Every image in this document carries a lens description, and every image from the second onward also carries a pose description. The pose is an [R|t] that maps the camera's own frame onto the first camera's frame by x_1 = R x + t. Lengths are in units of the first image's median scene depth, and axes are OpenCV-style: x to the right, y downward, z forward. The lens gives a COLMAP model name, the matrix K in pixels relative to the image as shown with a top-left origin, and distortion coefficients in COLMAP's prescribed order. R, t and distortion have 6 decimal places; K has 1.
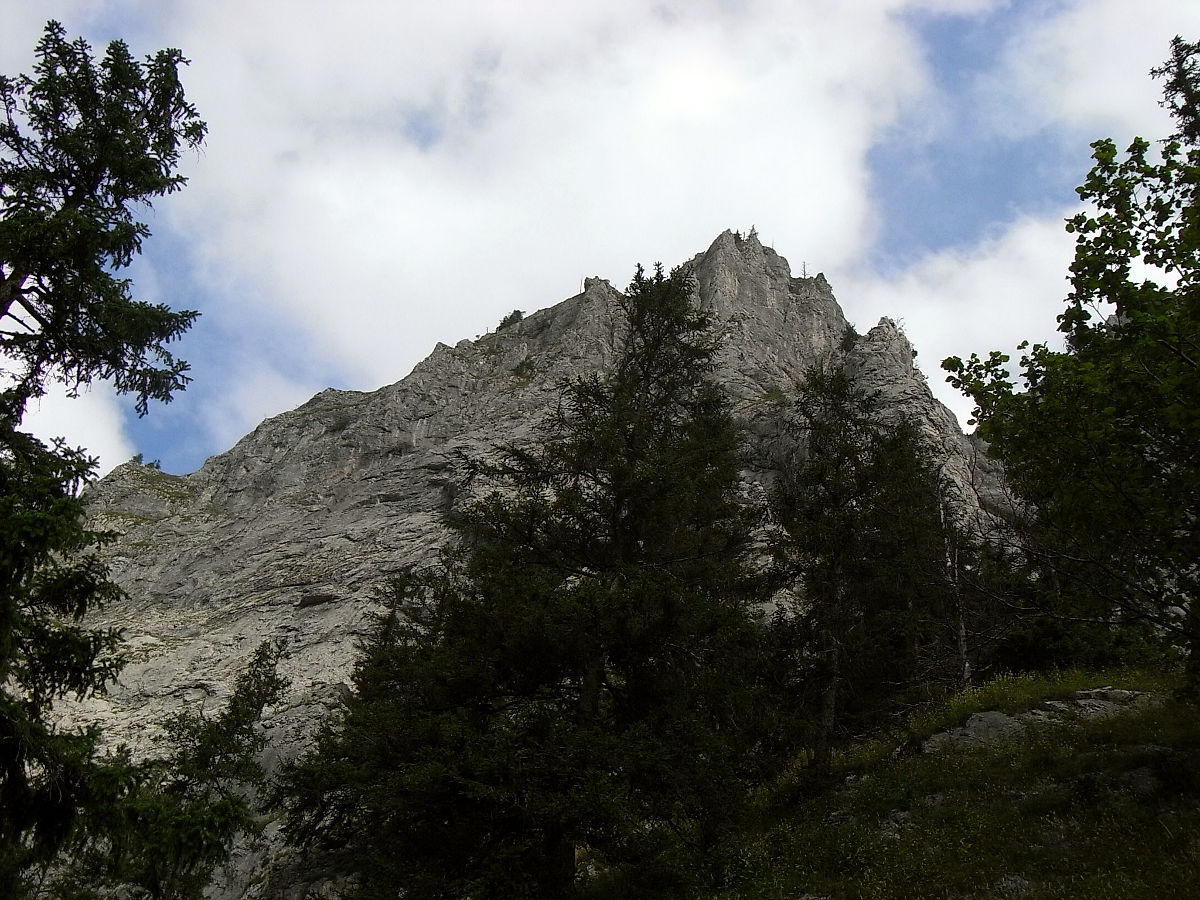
lens RADIAL K [[1430.4, 0, 600.0], [0, 1430.4, 450.0], [0, 0, 1]] dist [-0.009886, -0.003168]
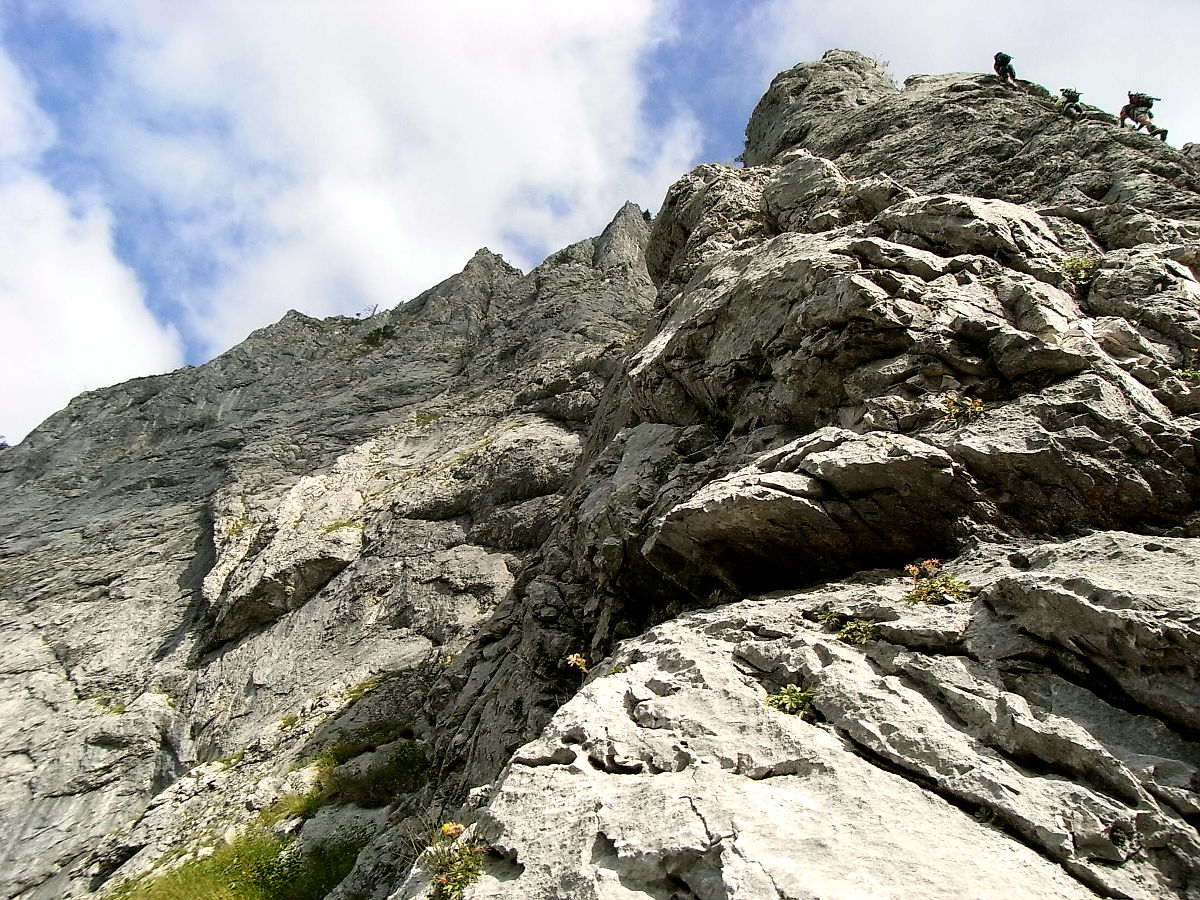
lens RADIAL K [[1040.1, 0, 600.0], [0, 1040.1, 450.0], [0, 0, 1]] dist [-0.164262, 0.142337]
pose [[0.999619, 0.024215, 0.013240, 0.076383], [-0.023943, 0.999506, -0.020344, 0.020299], [-0.013726, 0.020019, 0.999705, 0.426961]]
